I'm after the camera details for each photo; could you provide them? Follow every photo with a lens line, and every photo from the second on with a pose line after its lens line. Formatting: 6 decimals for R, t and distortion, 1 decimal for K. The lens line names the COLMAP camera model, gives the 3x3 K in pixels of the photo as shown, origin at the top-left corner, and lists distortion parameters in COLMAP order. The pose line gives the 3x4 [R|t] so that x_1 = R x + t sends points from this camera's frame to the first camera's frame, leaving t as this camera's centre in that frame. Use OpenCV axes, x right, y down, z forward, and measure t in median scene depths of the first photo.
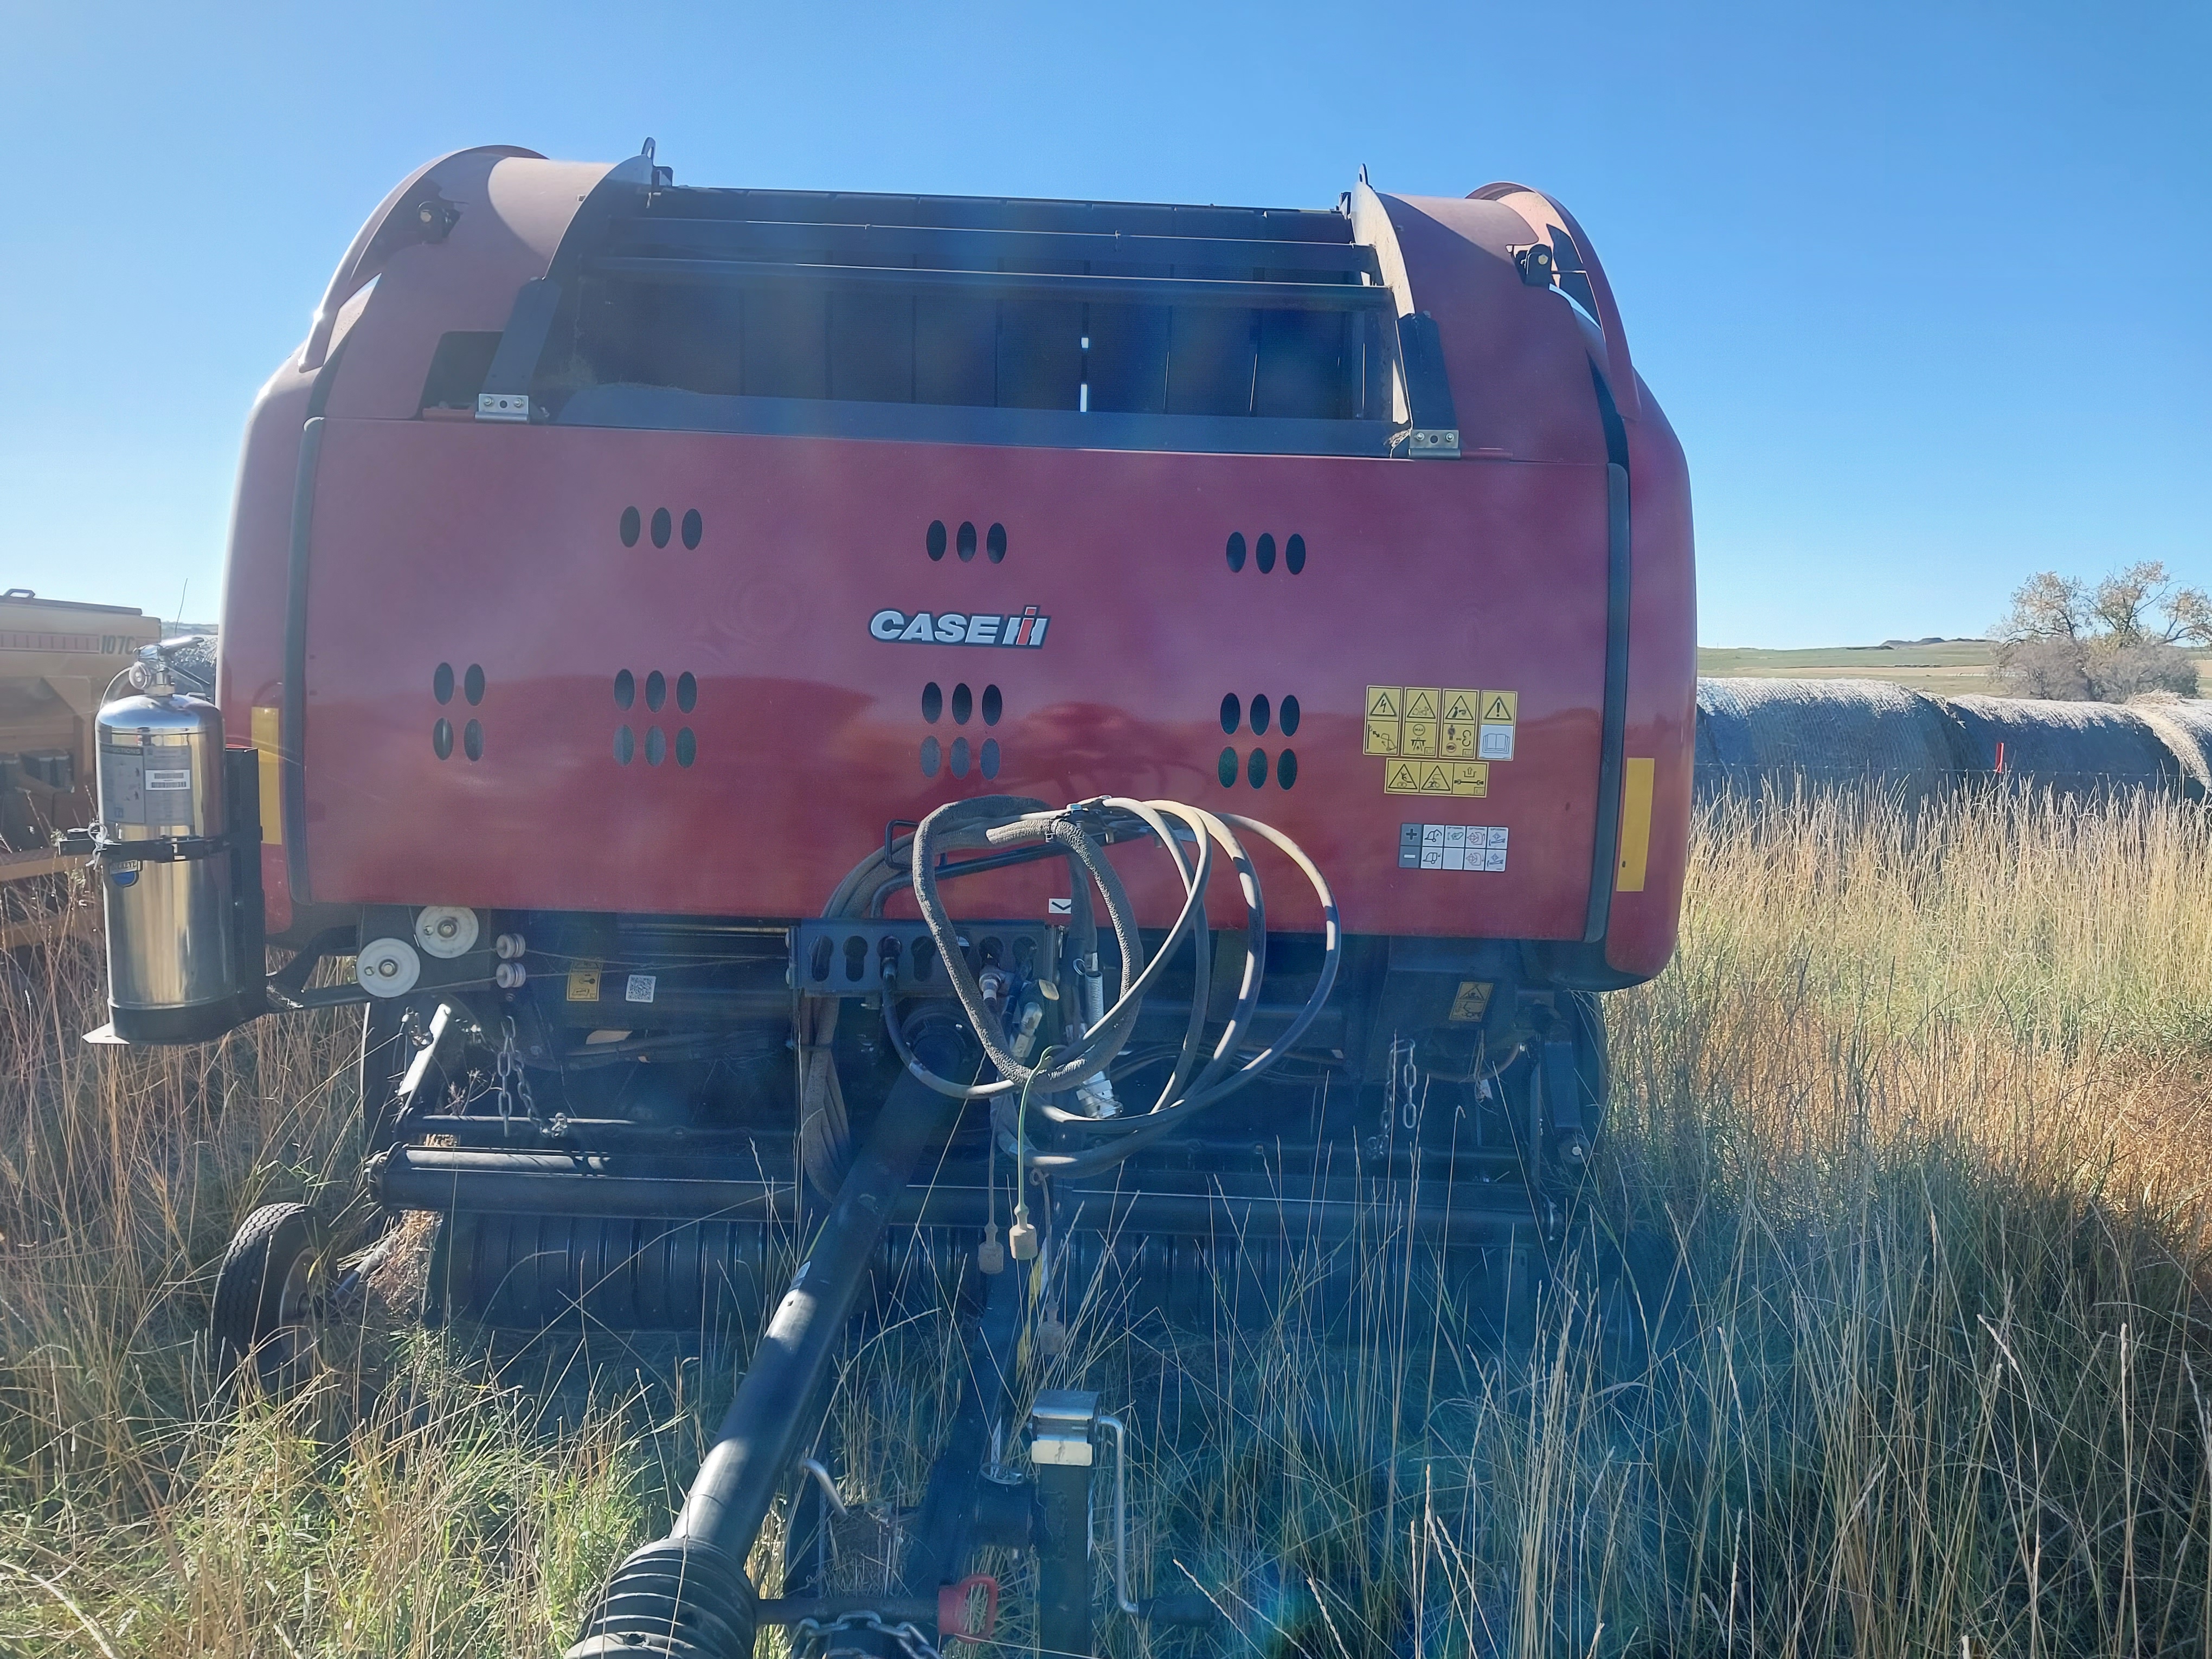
lens RADIAL K [[1770.6, 0, 1105.6], [0, 1770.6, 849.2], [0, 0, 1]] dist [0.171351, 0.001066]
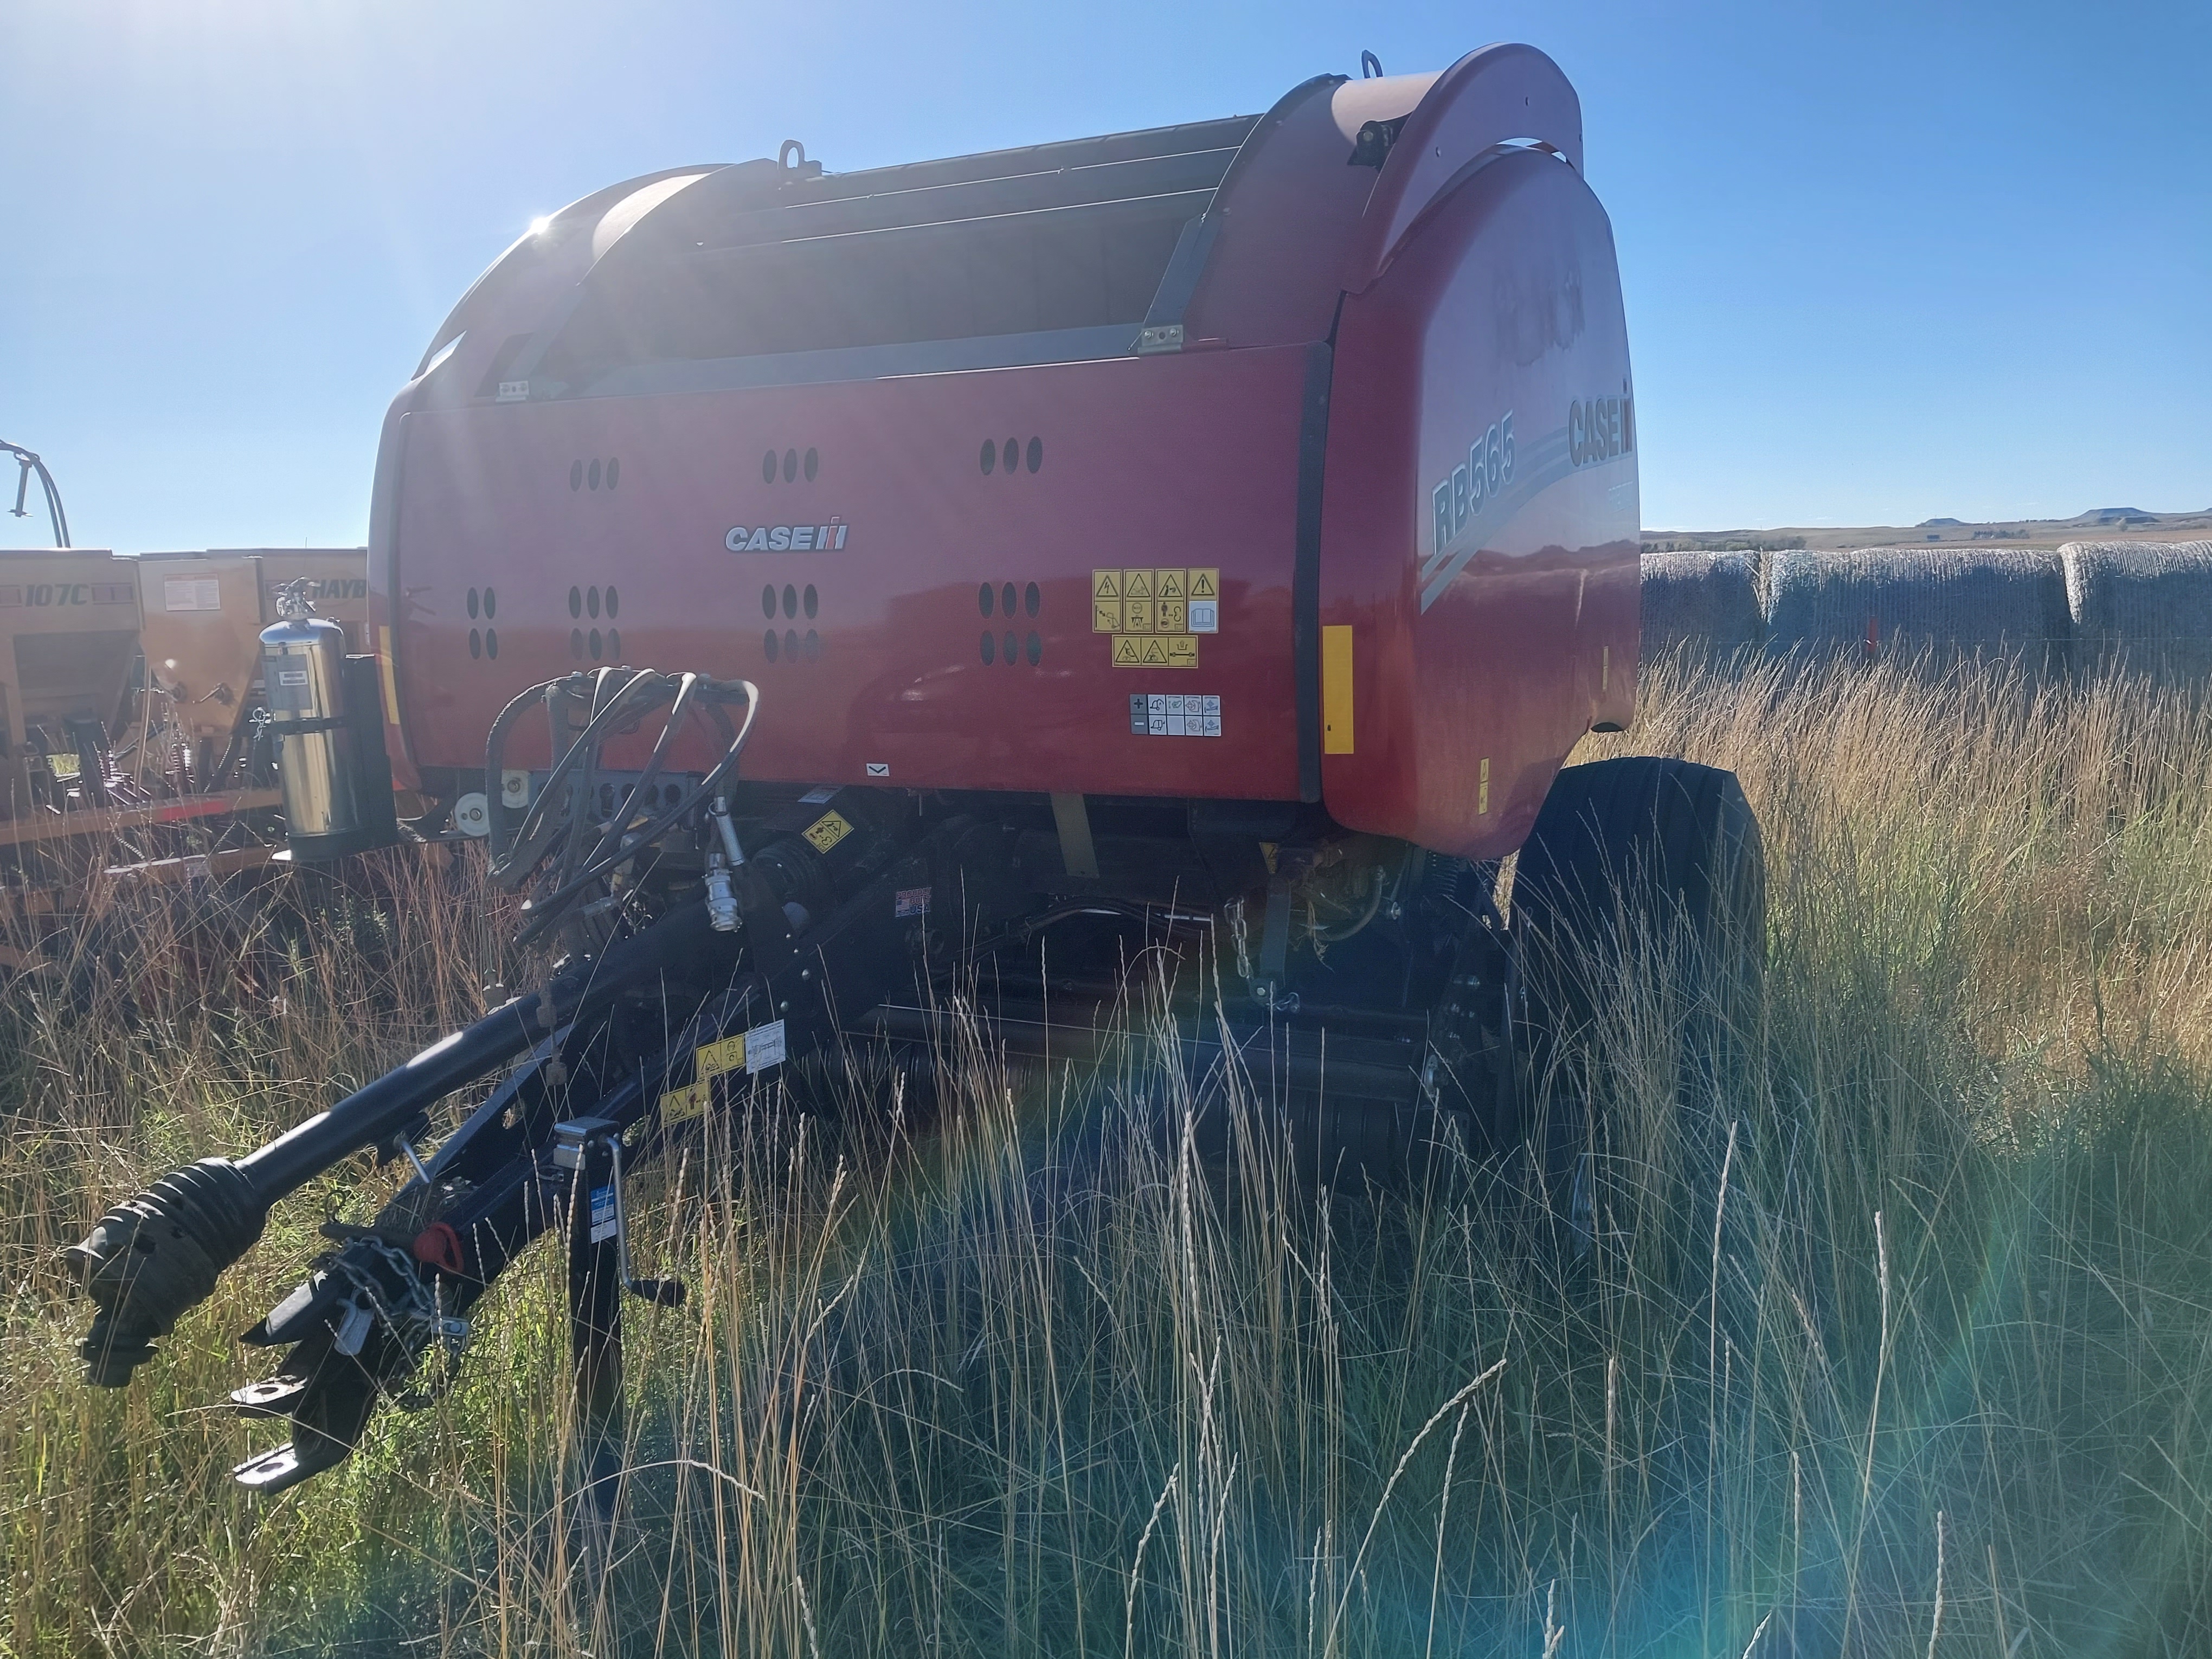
lens RADIAL K [[1770.6, 0, 1115.2], [0, 1770.6, 816.1], [0, 0, 1]] dist [0.171351, 0.001066]
pose [[0.888031, 0.009882, -0.459678, 0.666116], [0.008006, 0.999285, 0.036948, 0.020551], [0.459715, -0.036491, 0.887317, 0.020807]]
